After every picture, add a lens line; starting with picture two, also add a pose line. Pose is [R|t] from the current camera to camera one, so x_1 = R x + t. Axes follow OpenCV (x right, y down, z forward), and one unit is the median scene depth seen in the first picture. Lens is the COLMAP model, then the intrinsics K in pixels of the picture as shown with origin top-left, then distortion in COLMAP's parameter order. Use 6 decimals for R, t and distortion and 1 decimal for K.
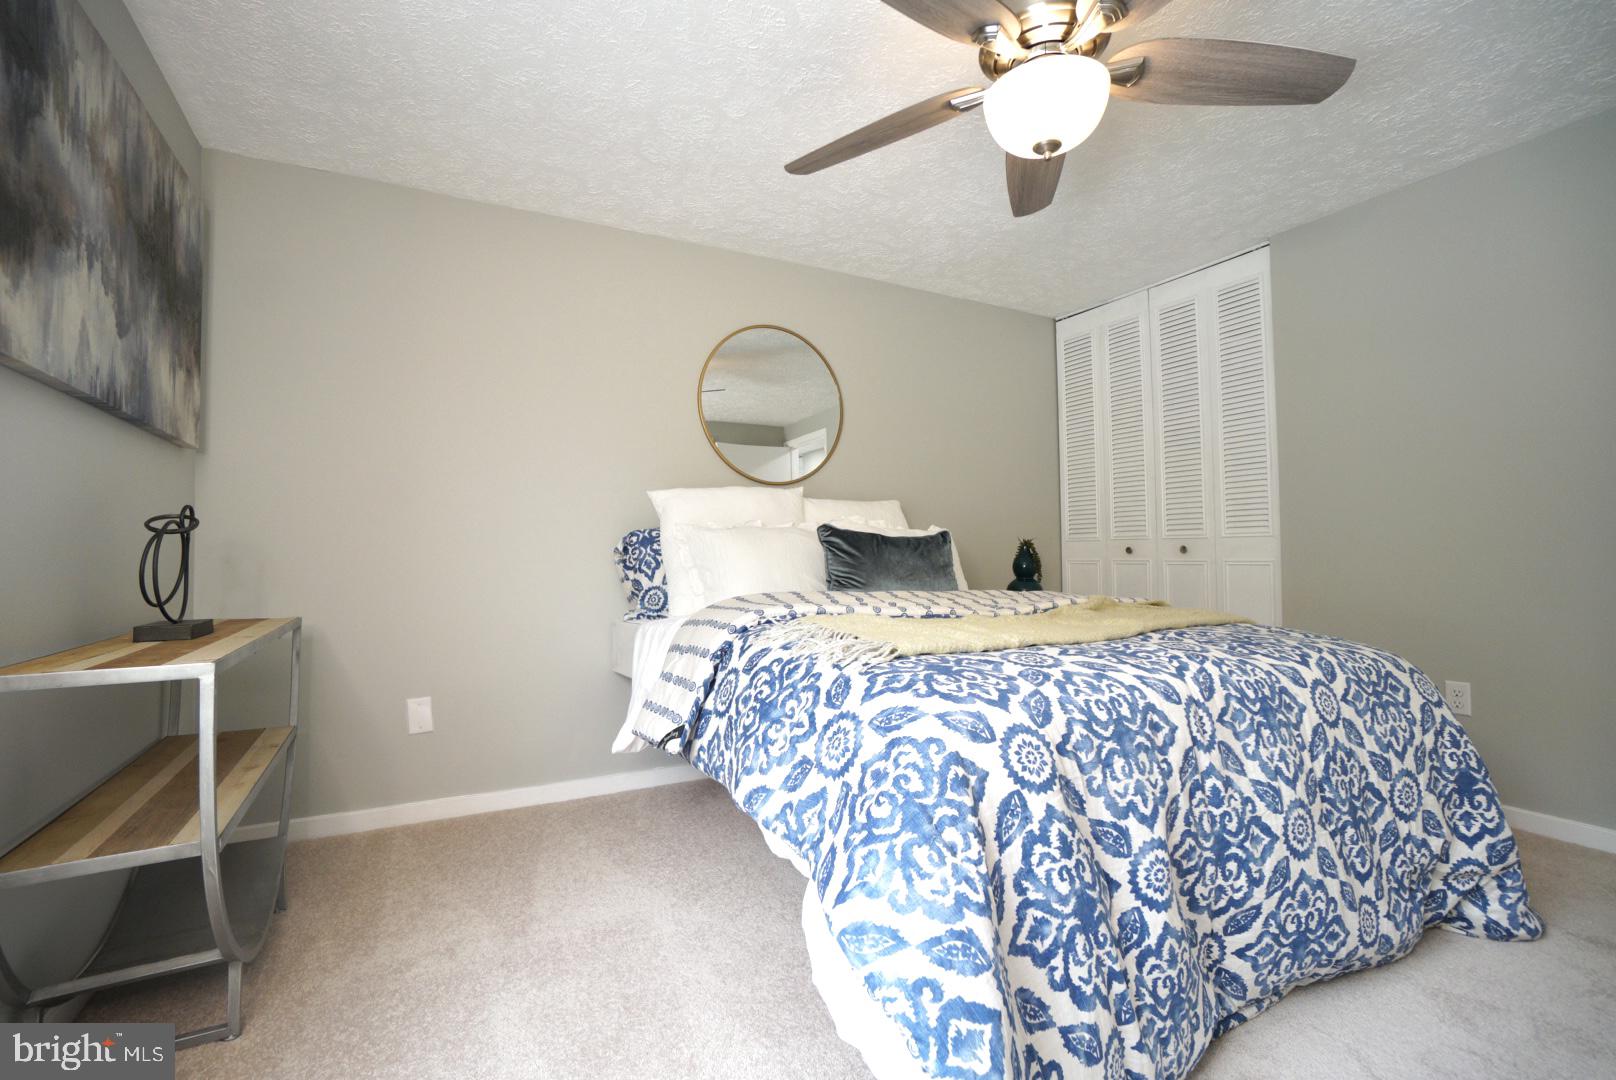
lens RADIAL K [[727.9, 0, 787.3], [0, 727.9, 535.4], [0, 0, 1]] dist [-0.066199, 0.025373]
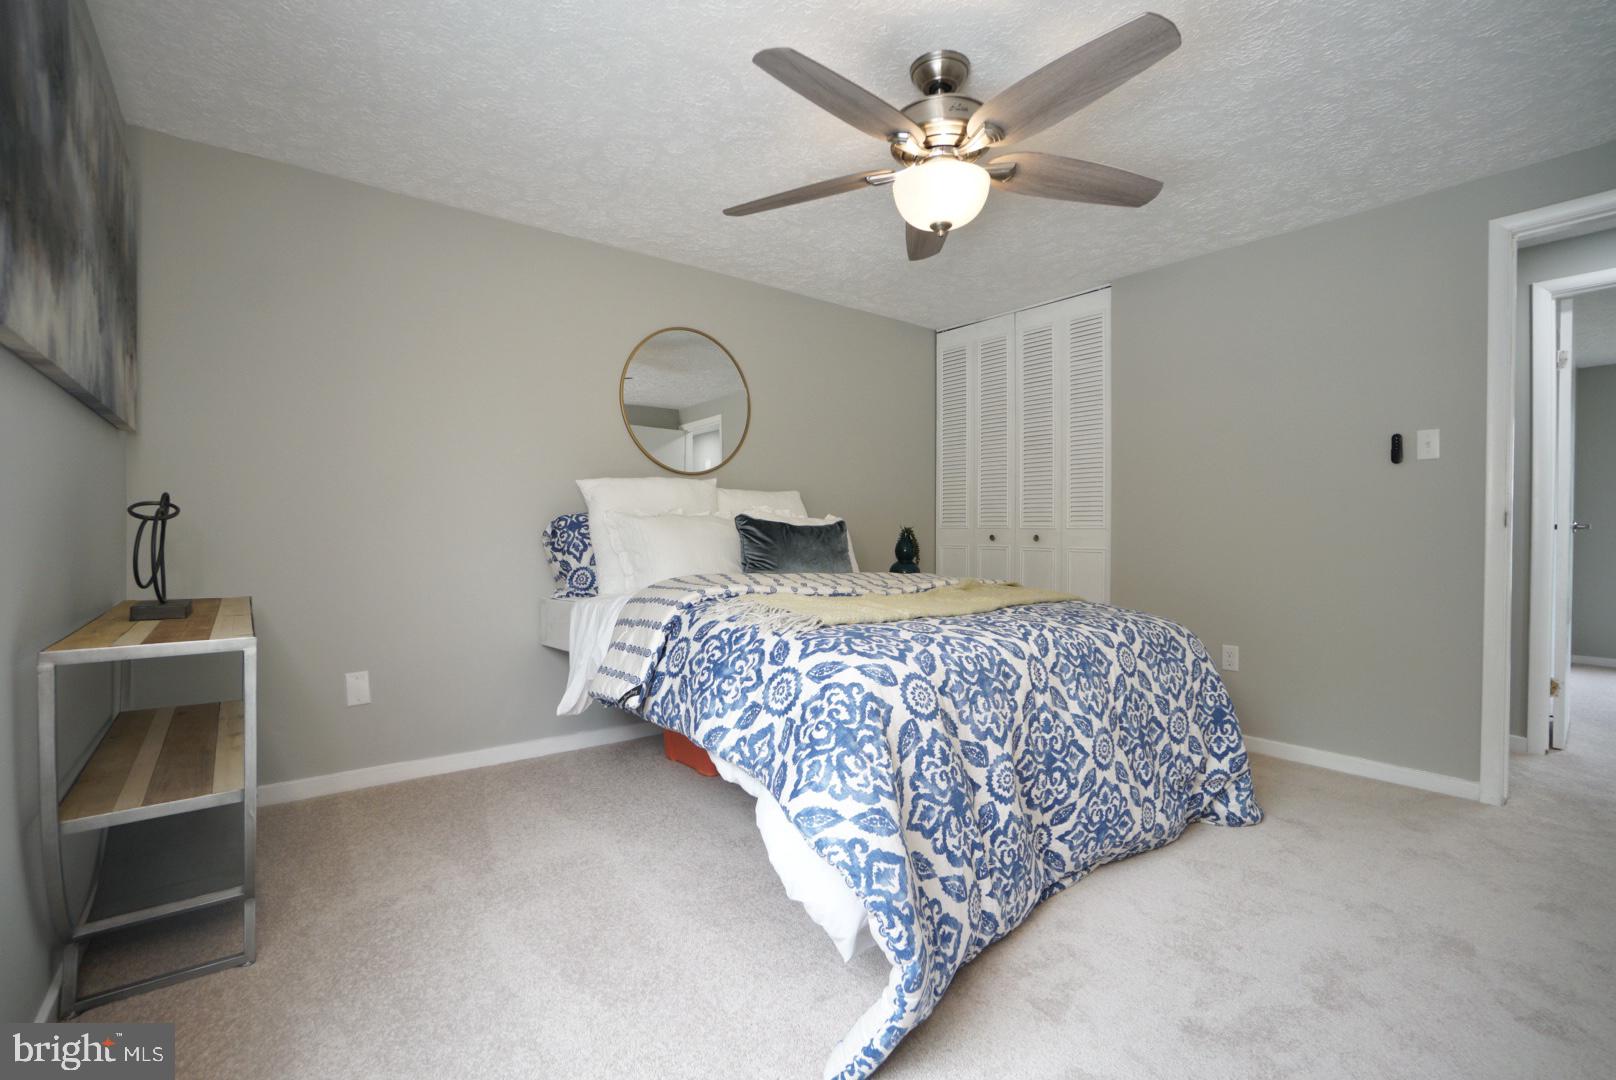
lens RADIAL K [[727.9, 0, 787.3], [0, 727.9, 535.4], [0, 0, 1]] dist [-0.066199, 0.025373]
pose [[0.985799, 0.012515, 0.167464, -0.133927], [-0.017884, 0.999372, 0.030586, -0.036530], [-0.166976, -0.033147, 0.985404, -0.283631]]
